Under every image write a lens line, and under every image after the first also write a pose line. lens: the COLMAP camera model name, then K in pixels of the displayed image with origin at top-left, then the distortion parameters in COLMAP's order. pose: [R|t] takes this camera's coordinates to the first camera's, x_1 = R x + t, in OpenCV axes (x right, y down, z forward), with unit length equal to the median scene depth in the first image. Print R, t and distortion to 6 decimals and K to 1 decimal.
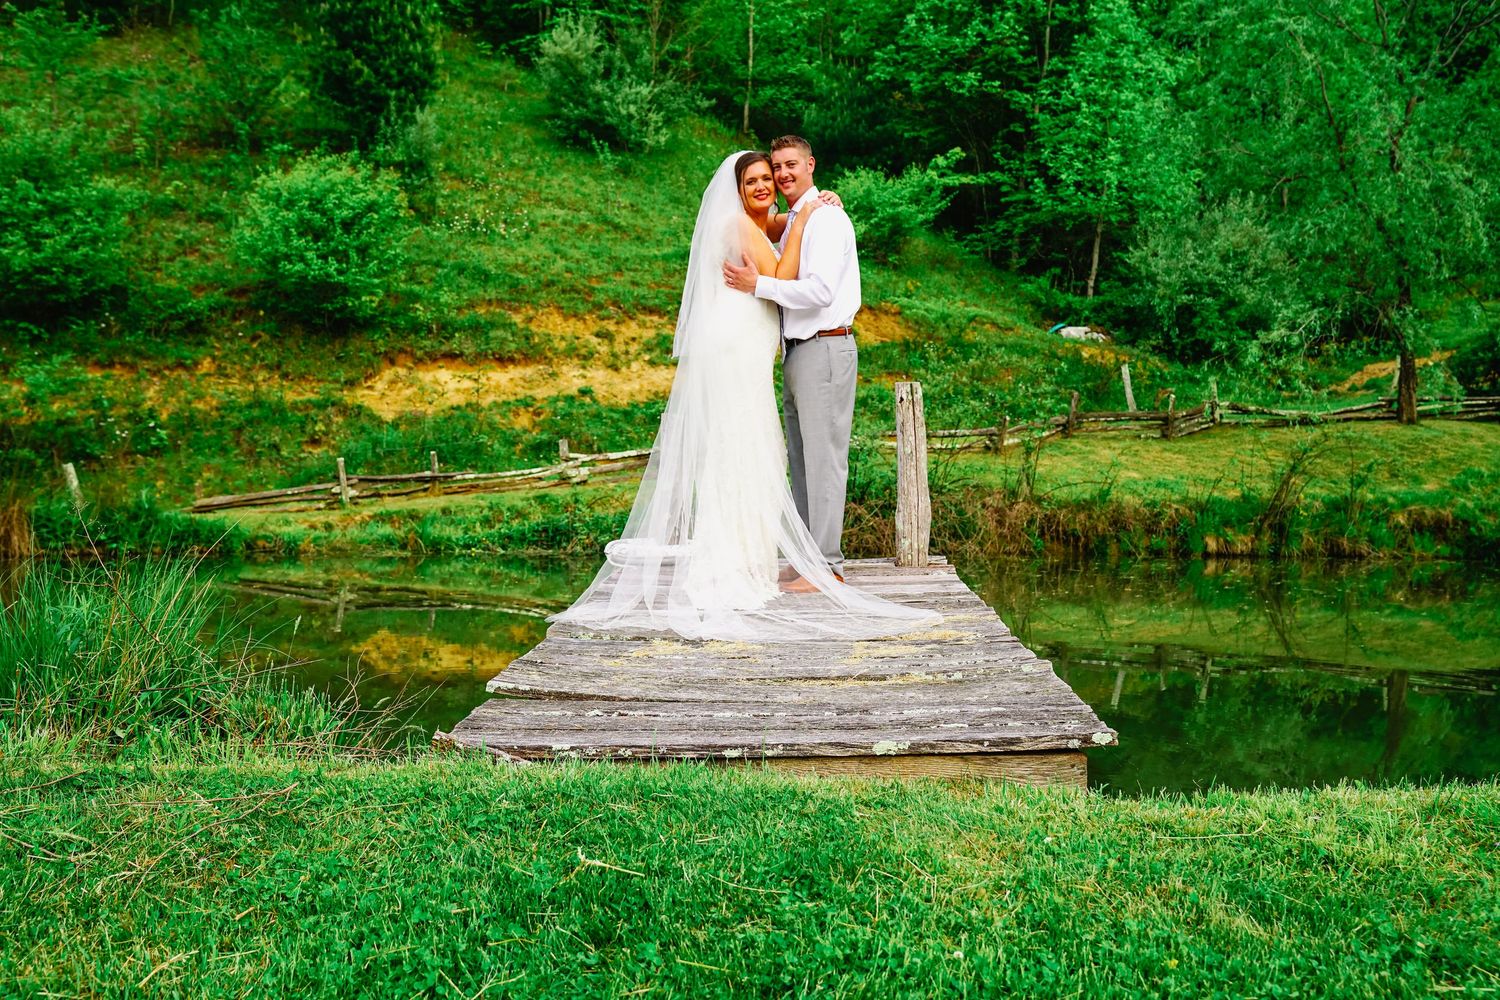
lens RADIAL K [[1434.1, 0, 738.3], [0, 1434.1, 496.6], [0, 0, 1]] dist [0.032337, 0.000000]
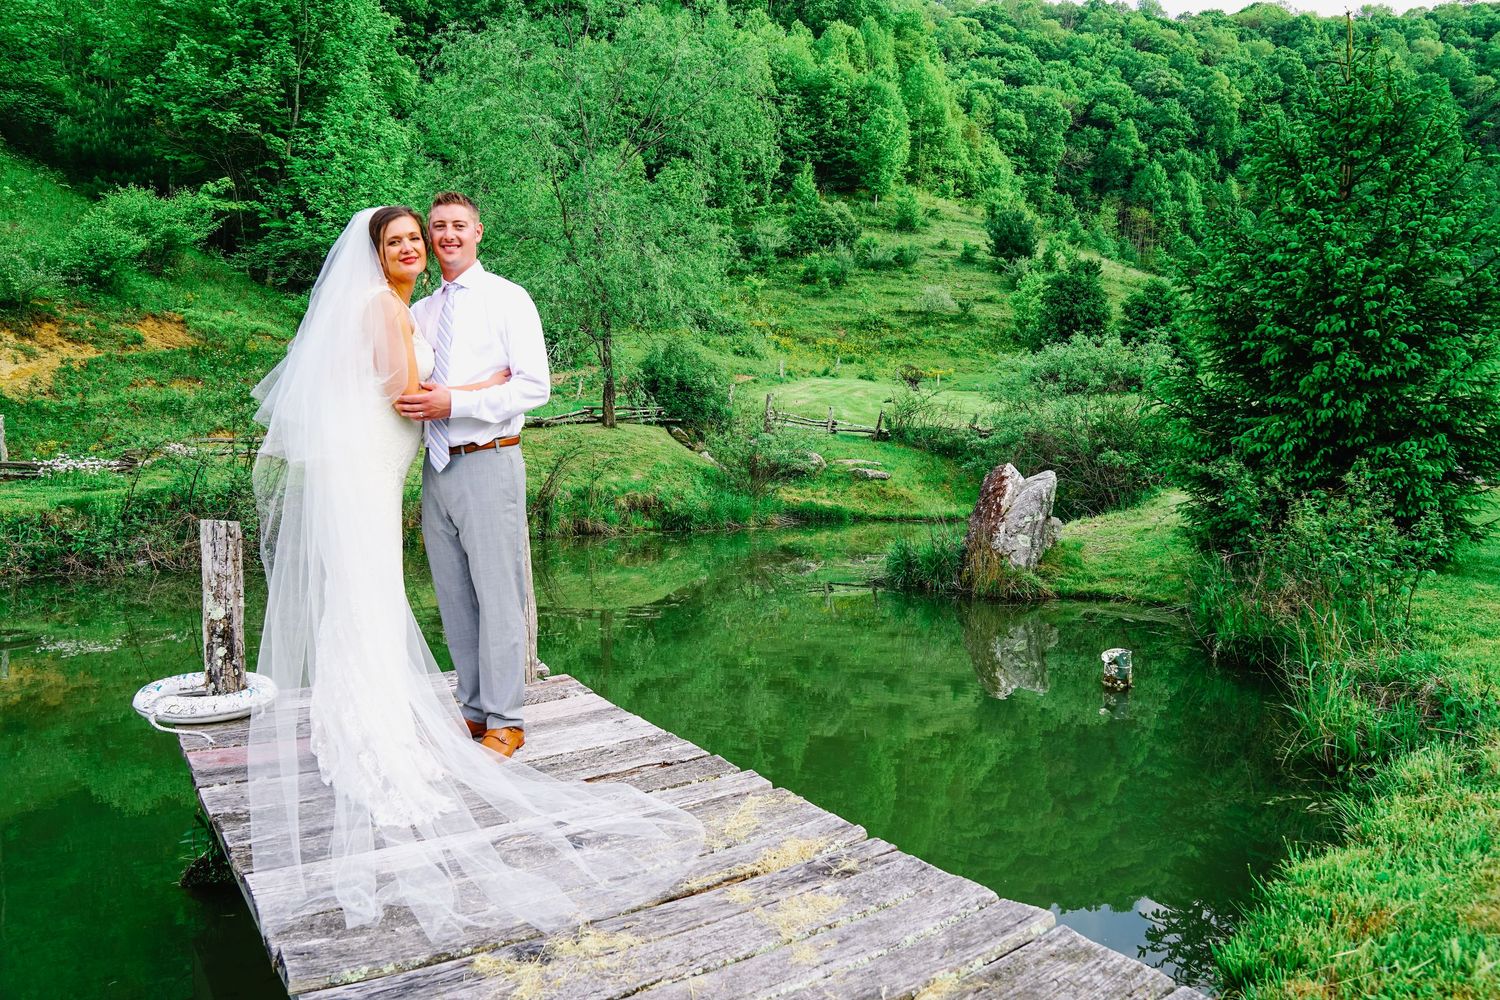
lens RADIAL K [[1080.9, 0, 745.1], [0, 1080.9, 504.0], [0, 0, 1]] dist [-0.111981, 0.087307]
pose [[0.793273, -0.044110, 0.607266, -0.051269], [0.016205, 0.998549, 0.051362, -0.027413], [-0.608651, -0.030904, 0.792836, 0.112521]]
